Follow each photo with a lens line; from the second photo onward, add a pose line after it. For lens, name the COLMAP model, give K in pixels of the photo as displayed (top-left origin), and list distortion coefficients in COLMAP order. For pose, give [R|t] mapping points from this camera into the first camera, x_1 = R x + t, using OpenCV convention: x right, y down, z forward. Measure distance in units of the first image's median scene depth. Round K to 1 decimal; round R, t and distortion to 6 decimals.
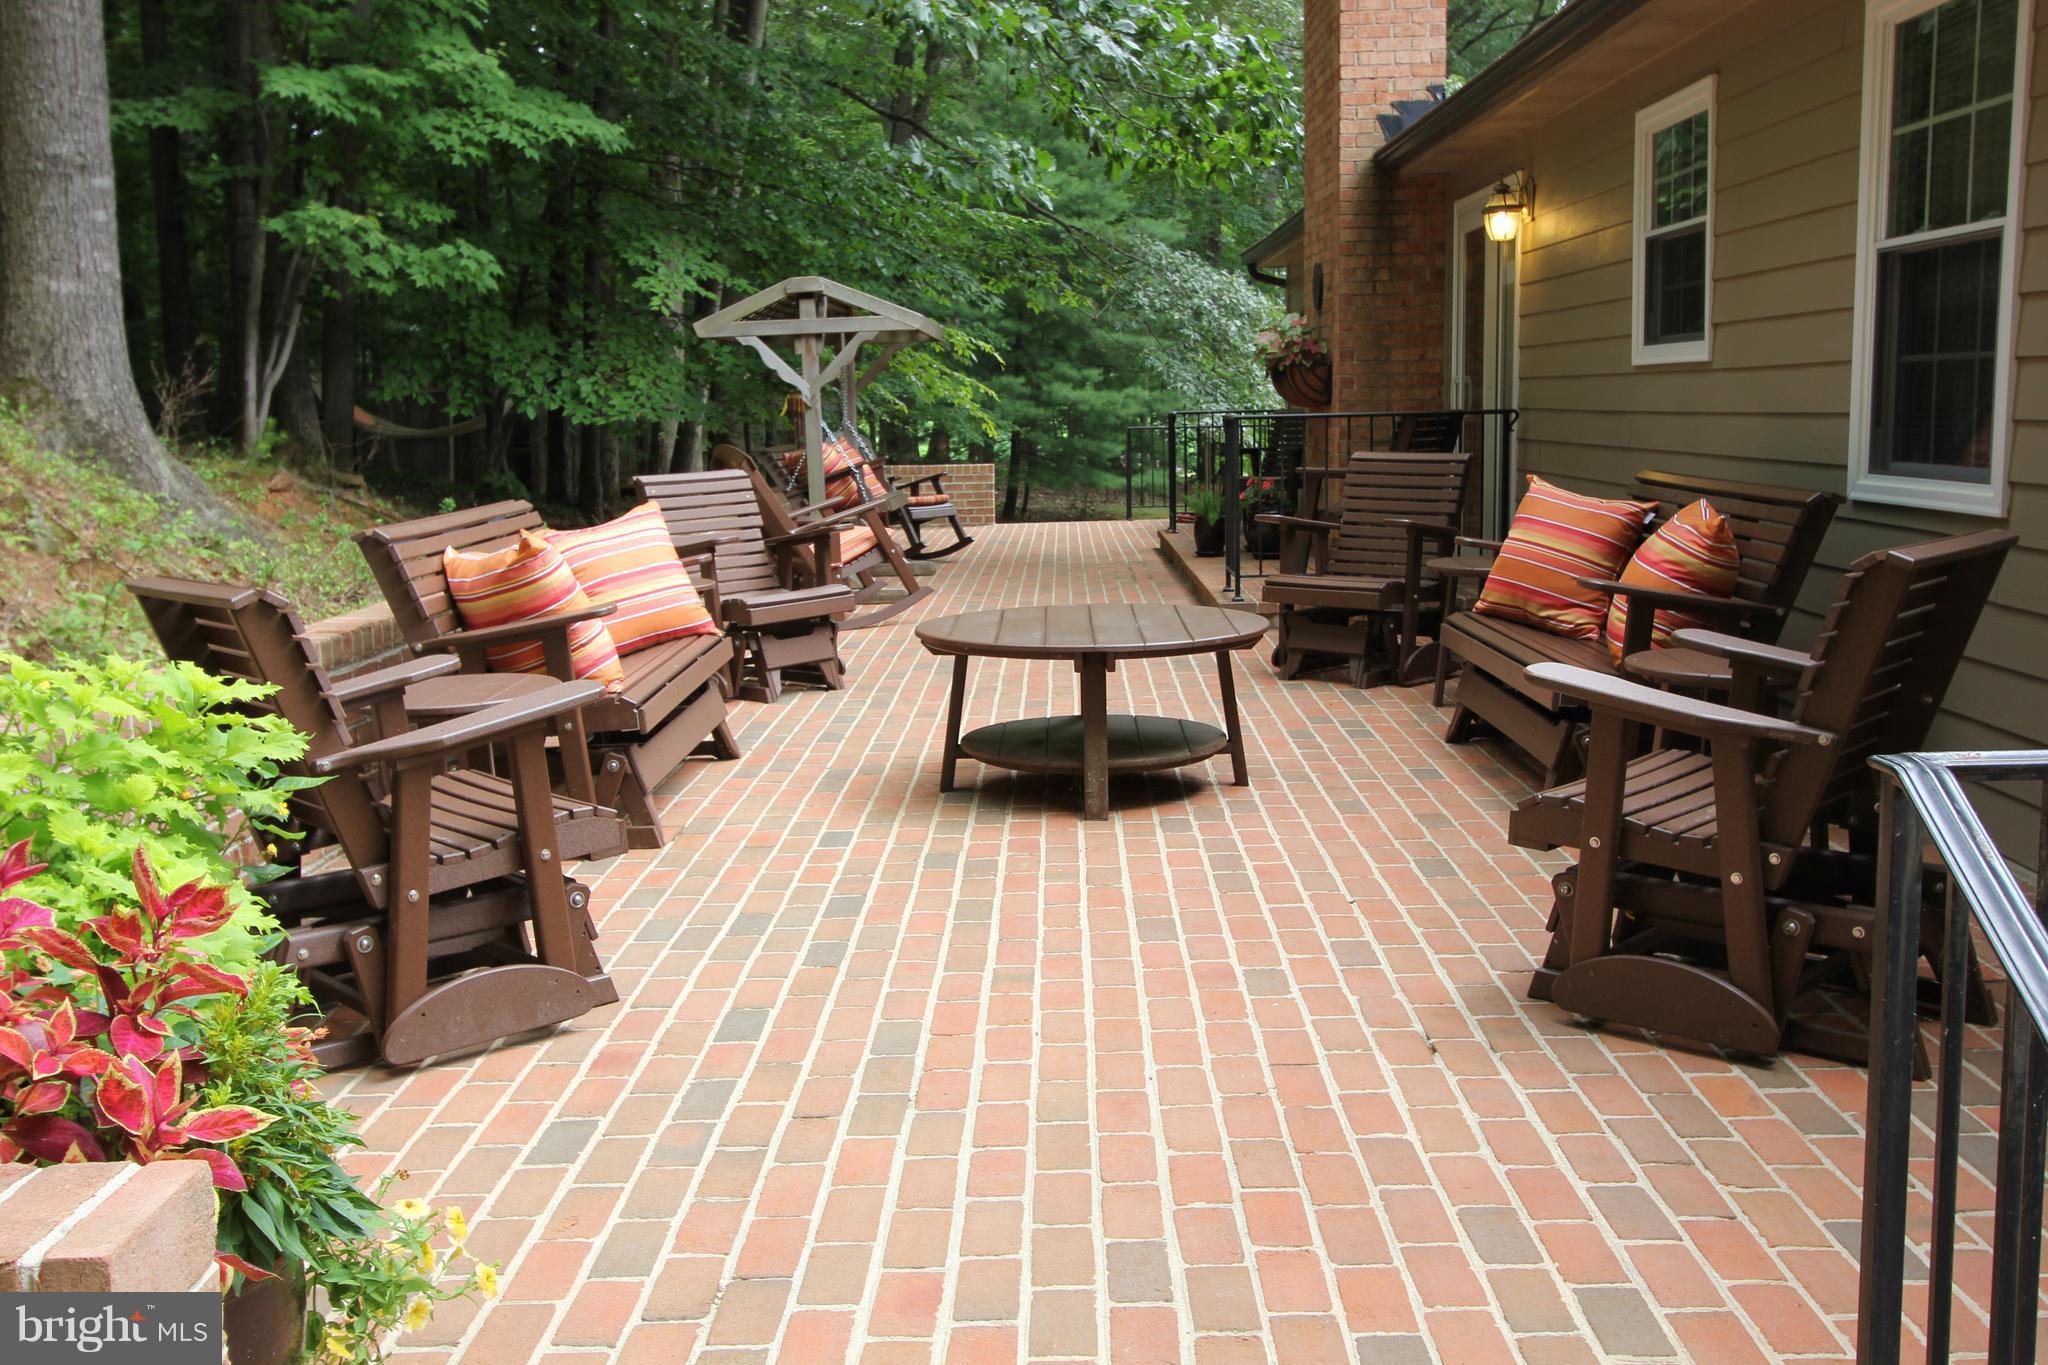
lens RADIAL K [[1871.0, 0, 1024.0], [0, 1871.0, 682.5], [0, 0, 1]] dist [0.002660, 0.012130]
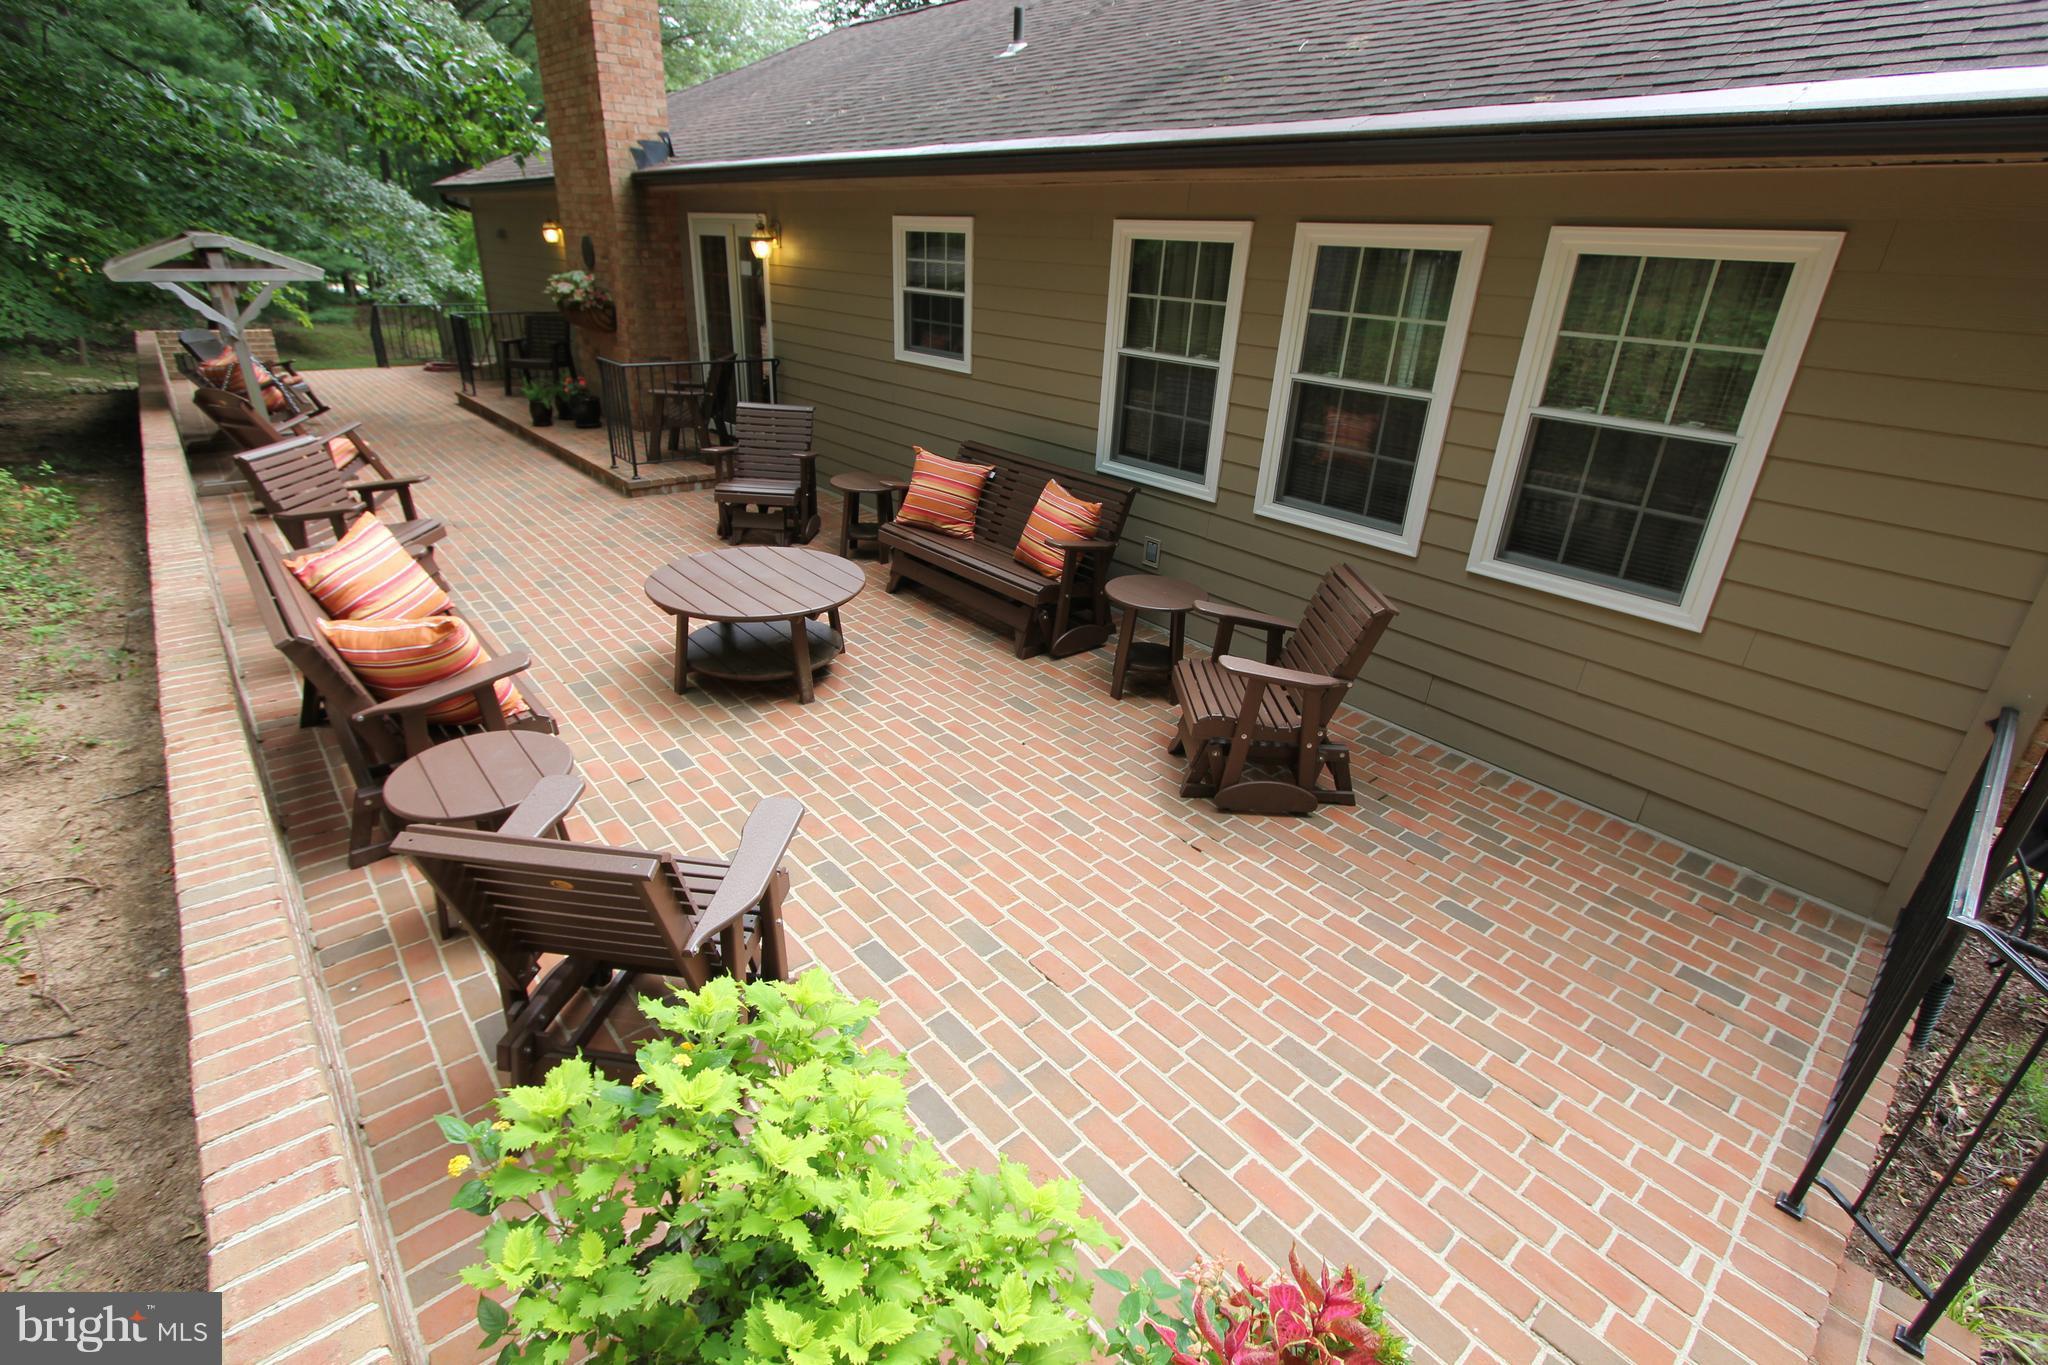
lens RADIAL K [[927.6, 0, 1024.0], [0, 927.6, 682.5], [0, 0, 1]] dist [-0.014071, 0.000359]
pose [[0.756620, -0.219232, 0.616006, -0.177488], [0.040299, 0.955959, 0.290720, -0.098525], [-0.652612, -0.195140, 0.732133, 0.133936]]
